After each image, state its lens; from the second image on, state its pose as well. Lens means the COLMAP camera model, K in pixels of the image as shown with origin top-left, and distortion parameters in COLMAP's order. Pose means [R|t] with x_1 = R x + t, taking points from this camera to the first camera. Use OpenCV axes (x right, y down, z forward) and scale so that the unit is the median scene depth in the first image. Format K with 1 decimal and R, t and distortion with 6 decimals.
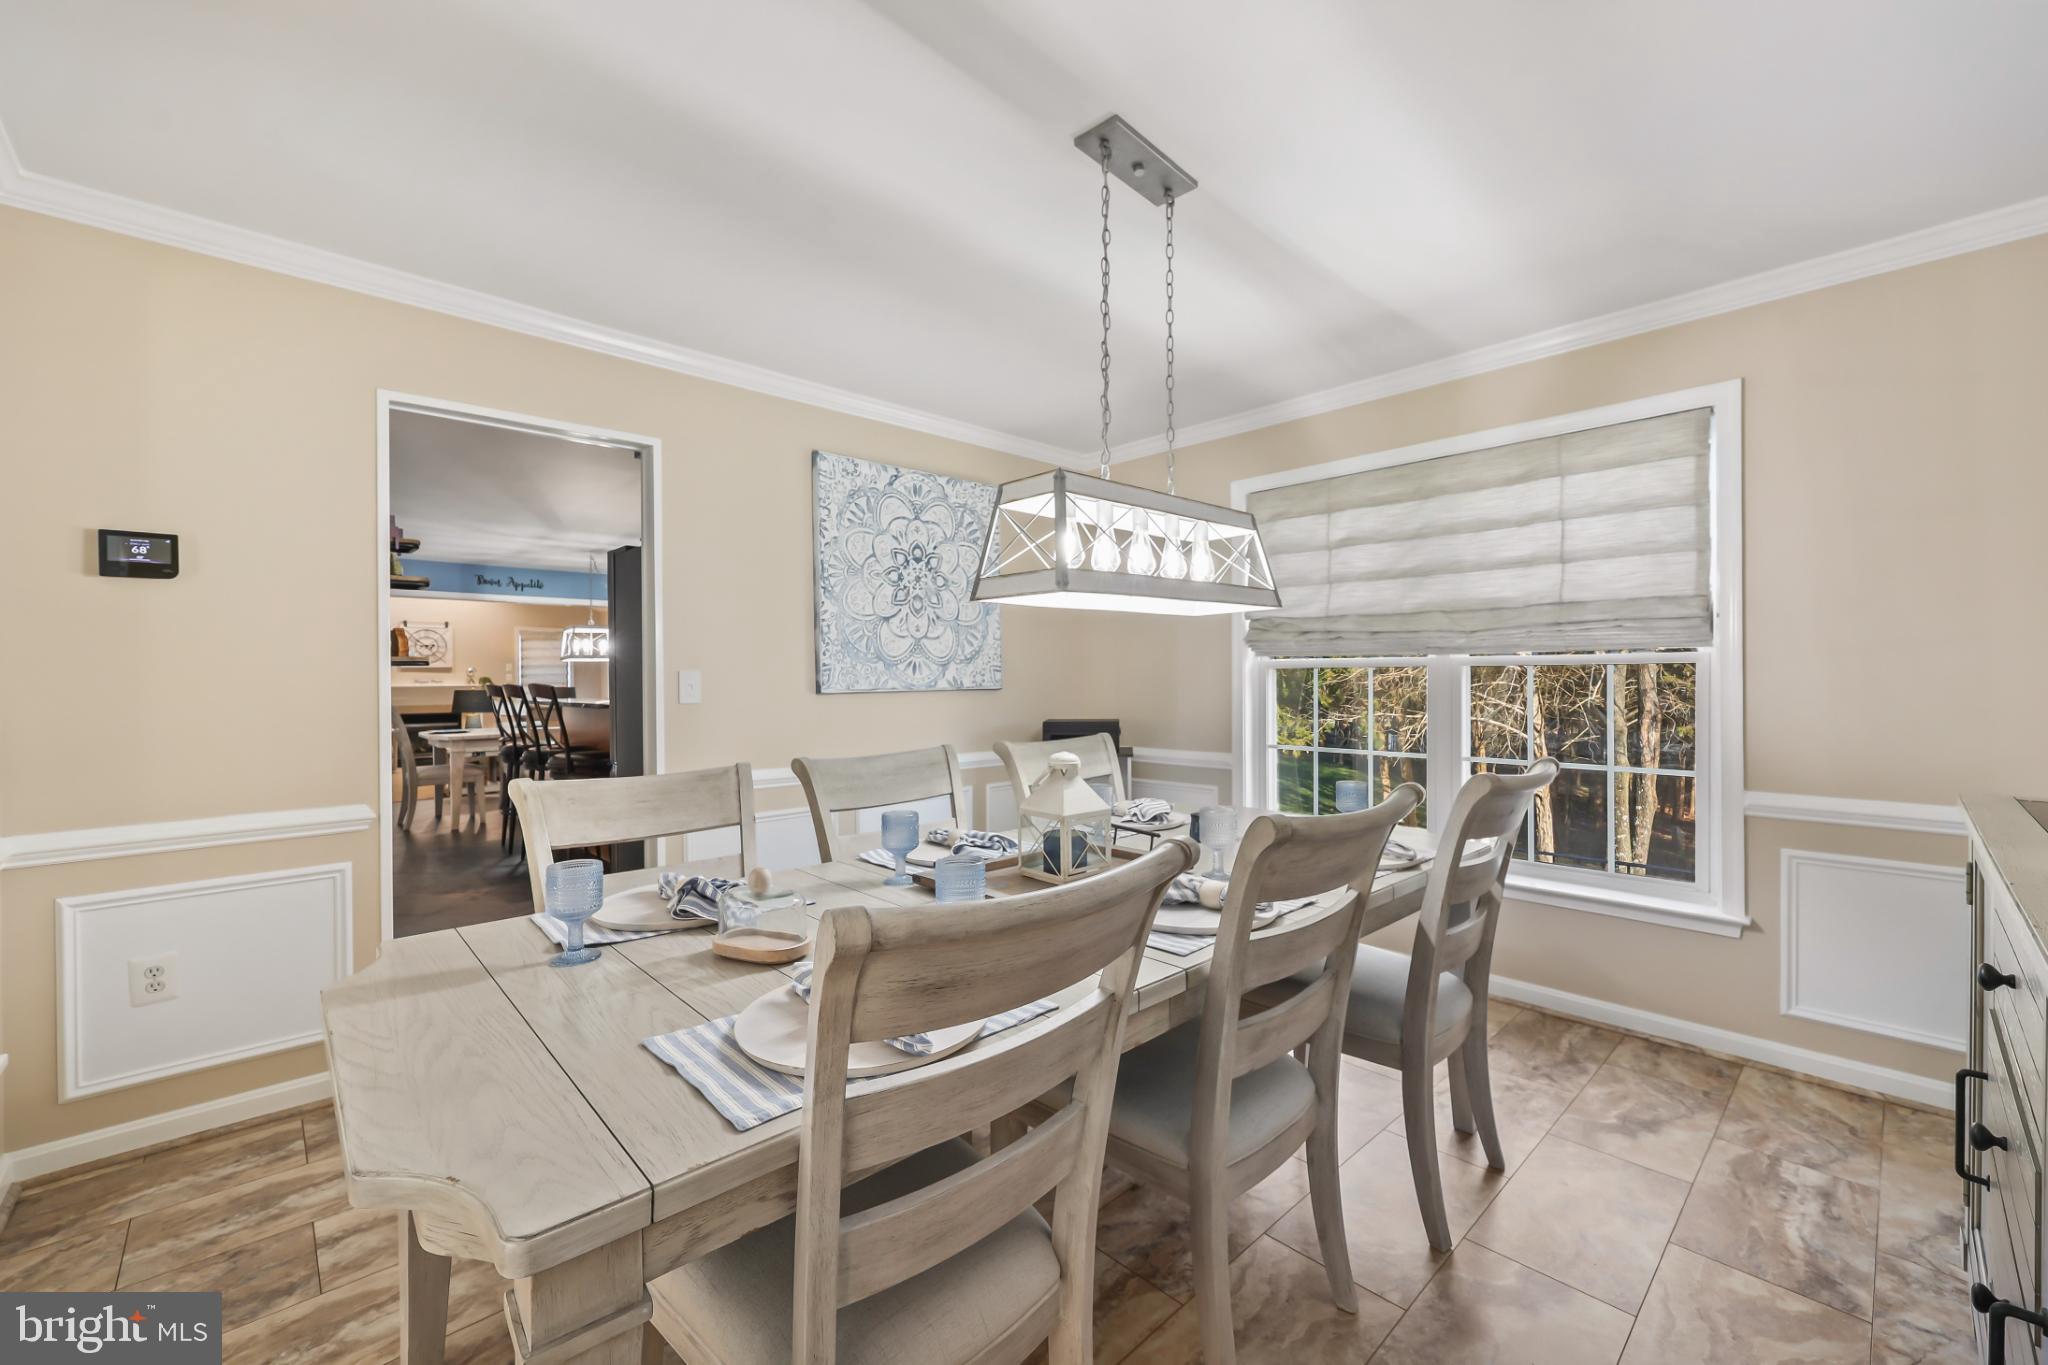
lens RADIAL K [[825.9, 0, 1024.0], [0, 825.9, 682.5], [0, 0, 1]] dist [0.000567, 0.000054]
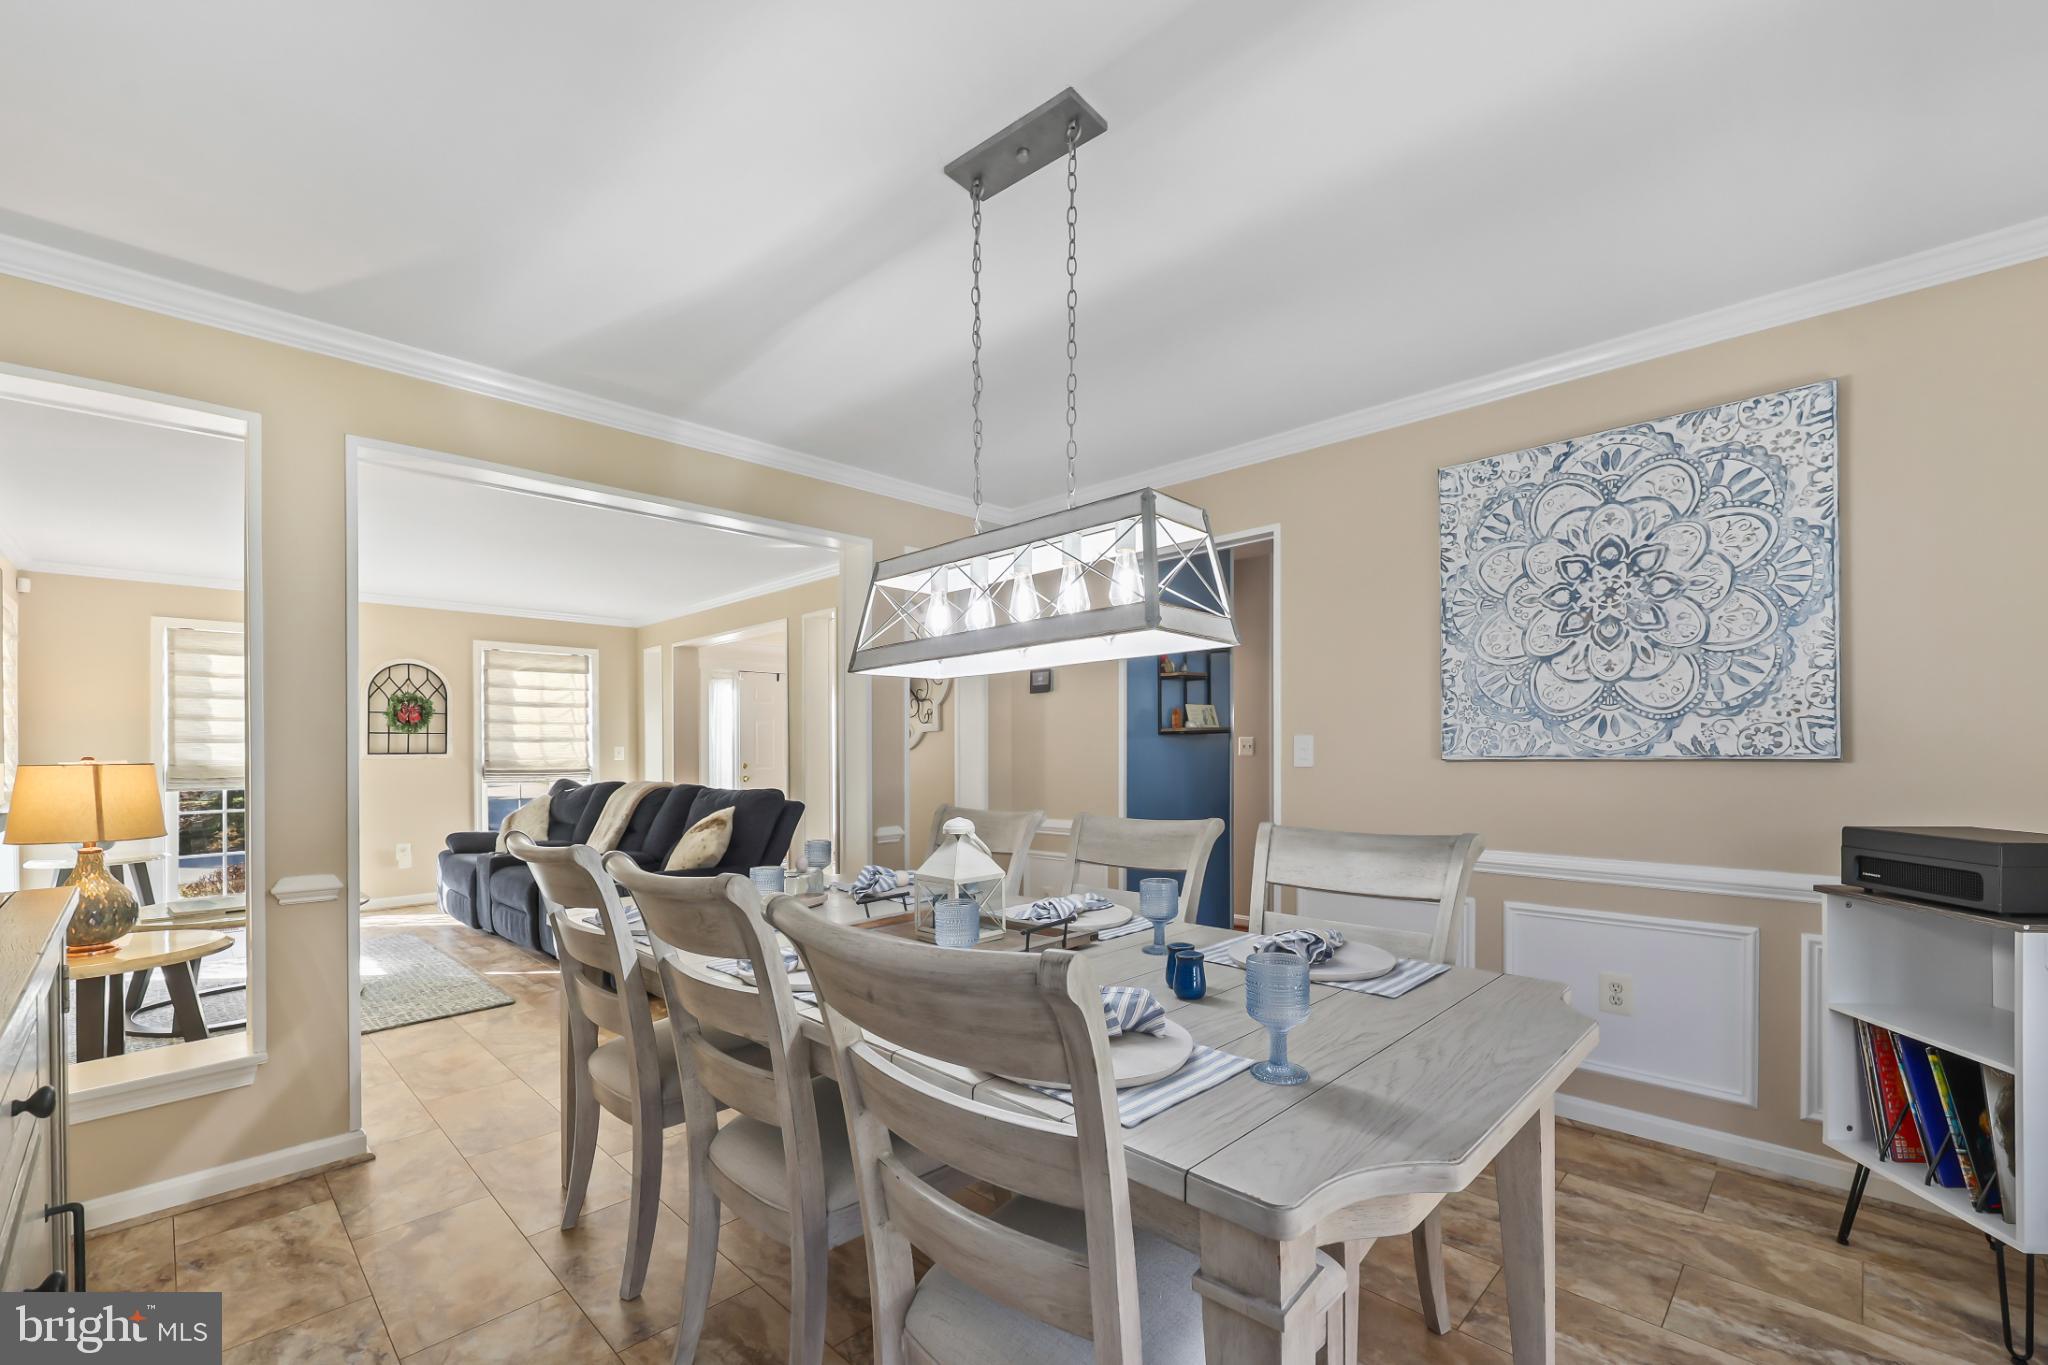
lens RADIAL K [[803.9, 0, 1025.8], [0, 803.9, 747.2], [0, 0, 1]] dist [-0.000034, -0.000031]
pose [[0.075031, 0.003701, -0.997174, 0.490884], [0.000111, 0.999993, 0.003720, -0.002479], [0.997181, -0.000390, 0.075030, 0.485271]]
